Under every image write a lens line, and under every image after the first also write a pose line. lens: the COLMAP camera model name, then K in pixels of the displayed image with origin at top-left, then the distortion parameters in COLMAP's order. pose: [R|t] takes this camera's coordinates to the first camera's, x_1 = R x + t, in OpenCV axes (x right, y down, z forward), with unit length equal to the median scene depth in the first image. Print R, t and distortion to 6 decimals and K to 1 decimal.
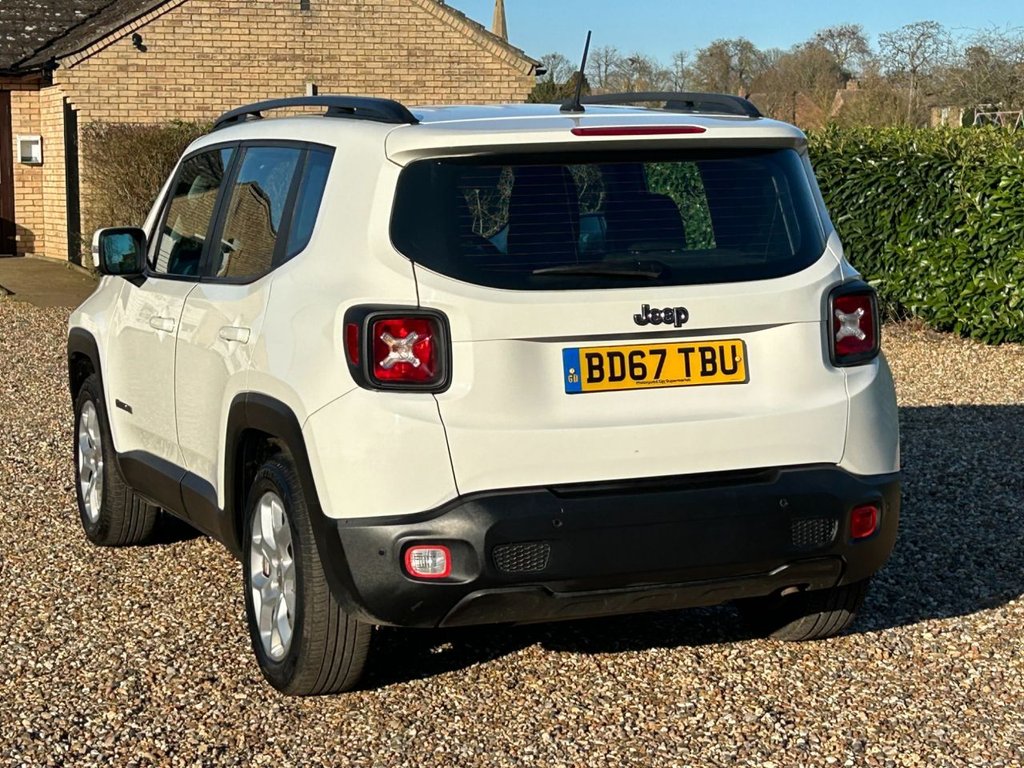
lens RADIAL K [[2176.4, 0, 495.0], [0, 2176.4, 413.2], [0, 0, 1]] dist [0.206025, -0.936719]
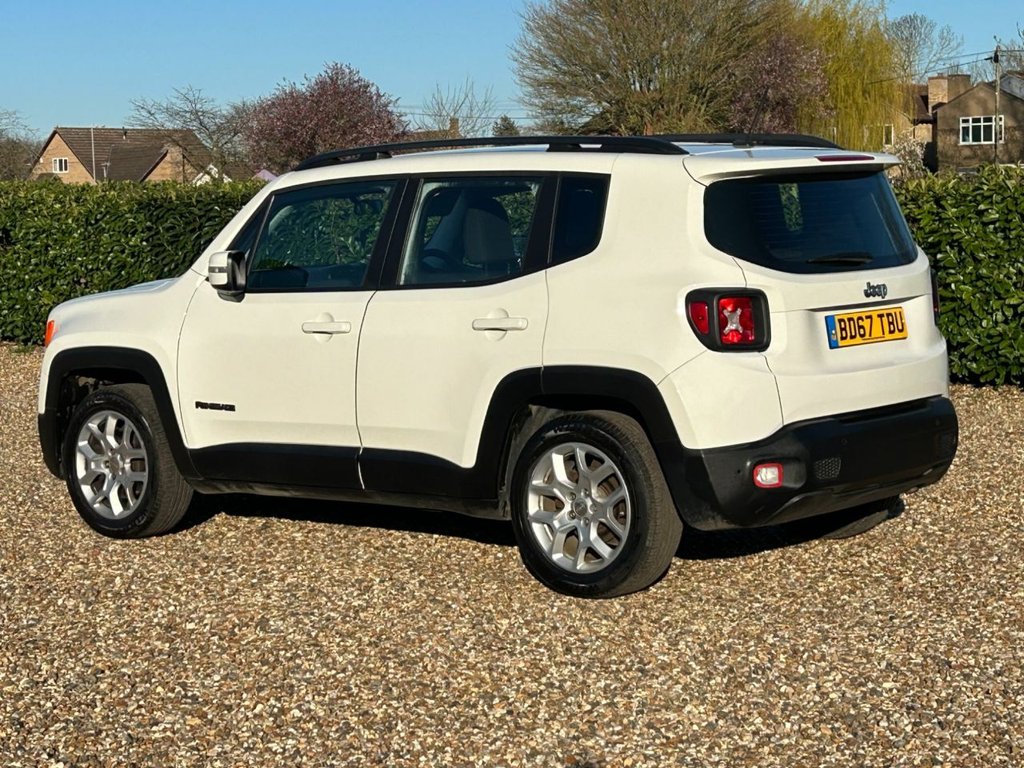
lens RADIAL K [[2148.1, 0, 512.0], [0, 2148.1, 384.0], [0, 0, 1]] dist [0.244590, -0.644872]
pose [[0.883669, -0.050384, 0.465394, -0.769309], [0.069138, 0.997335, -0.023303, 0.030687], [-0.462979, 0.052768, 0.884797, -0.108497]]
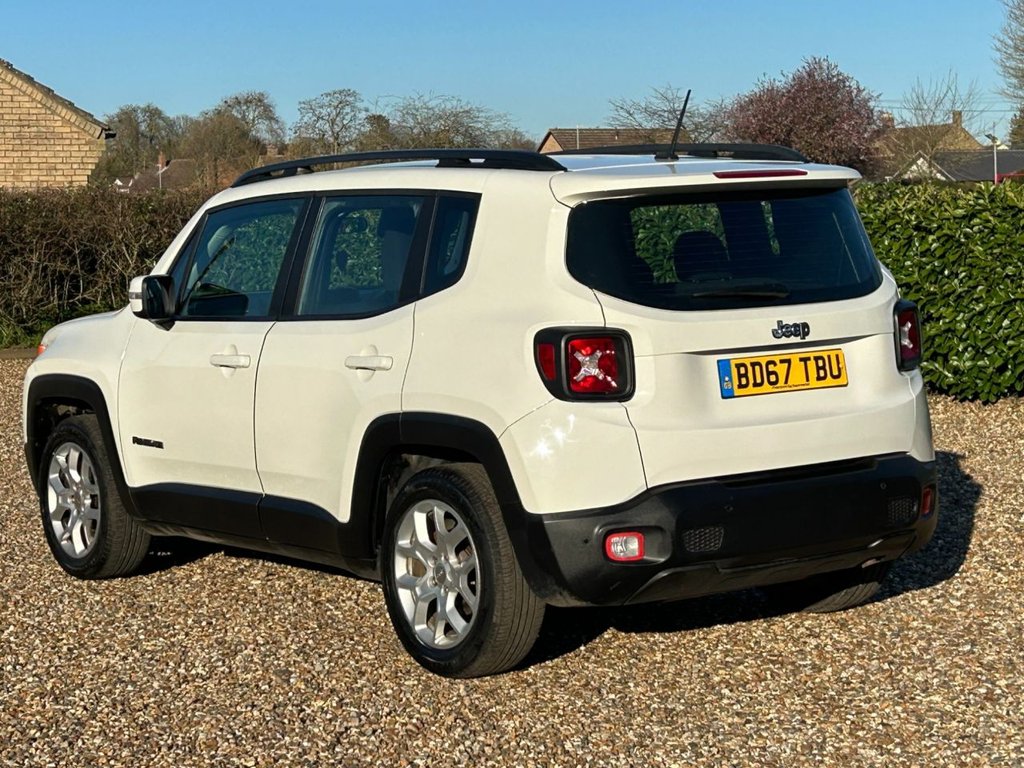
lens RADIAL K [[2176.4, 0, 495.0], [0, 2176.4, 413.2], [0, 0, 1]] dist [0.206025, -0.936719]
pose [[0.968651, -0.037143, 0.245632, -0.368965], [0.044330, 0.998734, -0.023792, 0.021139], [-0.244437, 0.033935, 0.969071, -0.103840]]
